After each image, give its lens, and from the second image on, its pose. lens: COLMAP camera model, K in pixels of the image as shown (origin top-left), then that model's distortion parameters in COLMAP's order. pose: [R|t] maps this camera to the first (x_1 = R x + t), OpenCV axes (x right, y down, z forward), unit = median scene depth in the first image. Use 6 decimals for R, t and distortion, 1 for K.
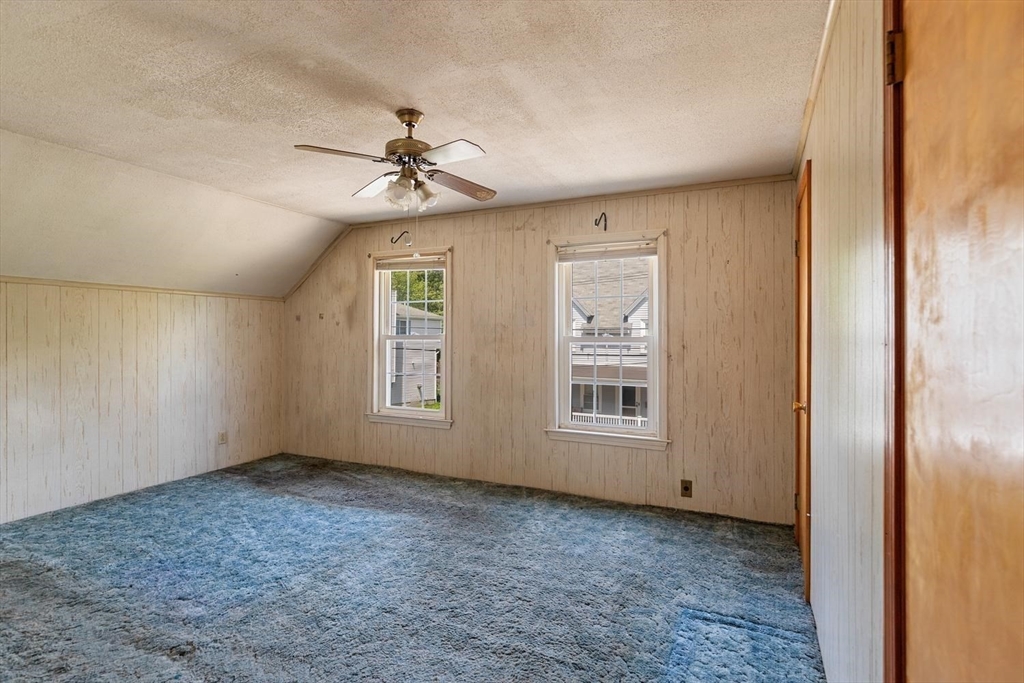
lens RADIAL K [[498.2, 0, 510.8], [0, 498.2, 336.3], [0, 0, 1]] dist [-0.003069, -0.001158]
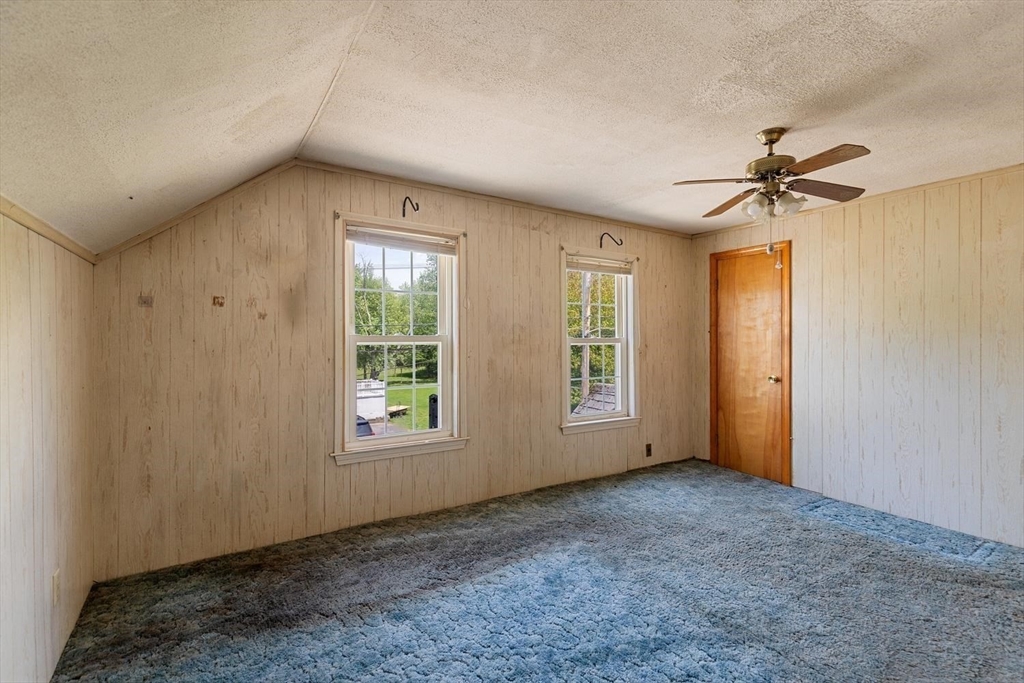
lens RADIAL K [[468.3, 0, 511.0], [0, 468.3, 336.4], [0, 0, 1]] dist [0.015059, -0.002591]
pose [[0.536314, 0.000467, 0.844018, -0.805815], [-0.005049, 0.999984, 0.002654, -0.004778], [-0.844003, -0.005685, 0.536308, 0.549249]]
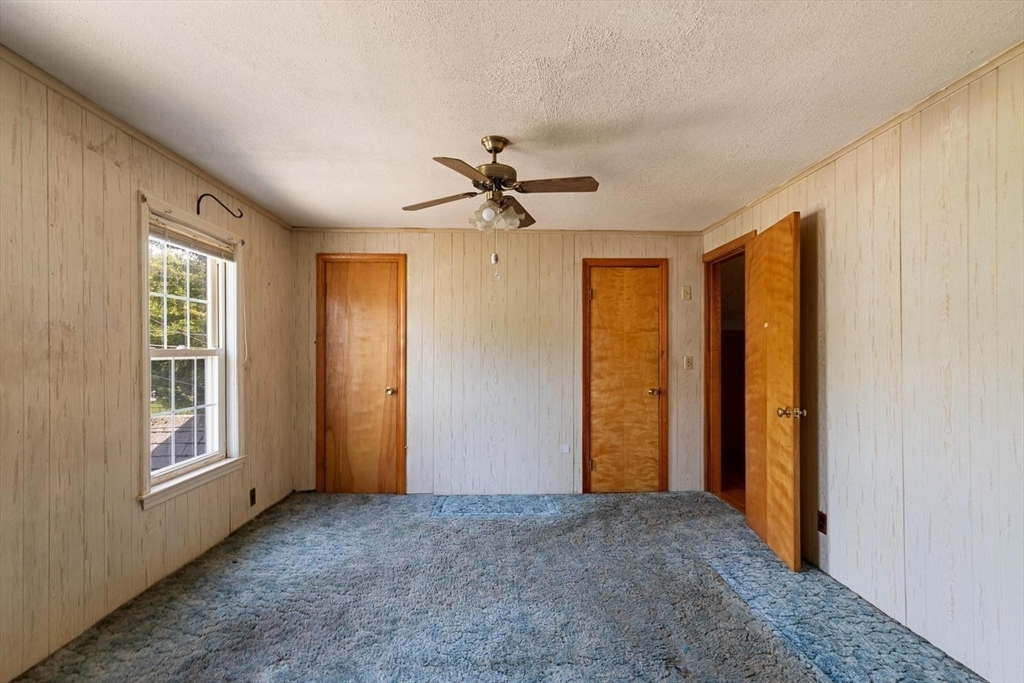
lens RADIAL K [[468.3, 0, 511.4], [0, 468.3, 349.4], [0, 0, 1]] dist [0.015059, -0.002591]
pose [[-0.454654, -0.000477, 0.890668, -0.657244], [-0.008399, 0.999958, -0.003752, -0.000068], [-0.890629, -0.009187, -0.454639, 0.841447]]
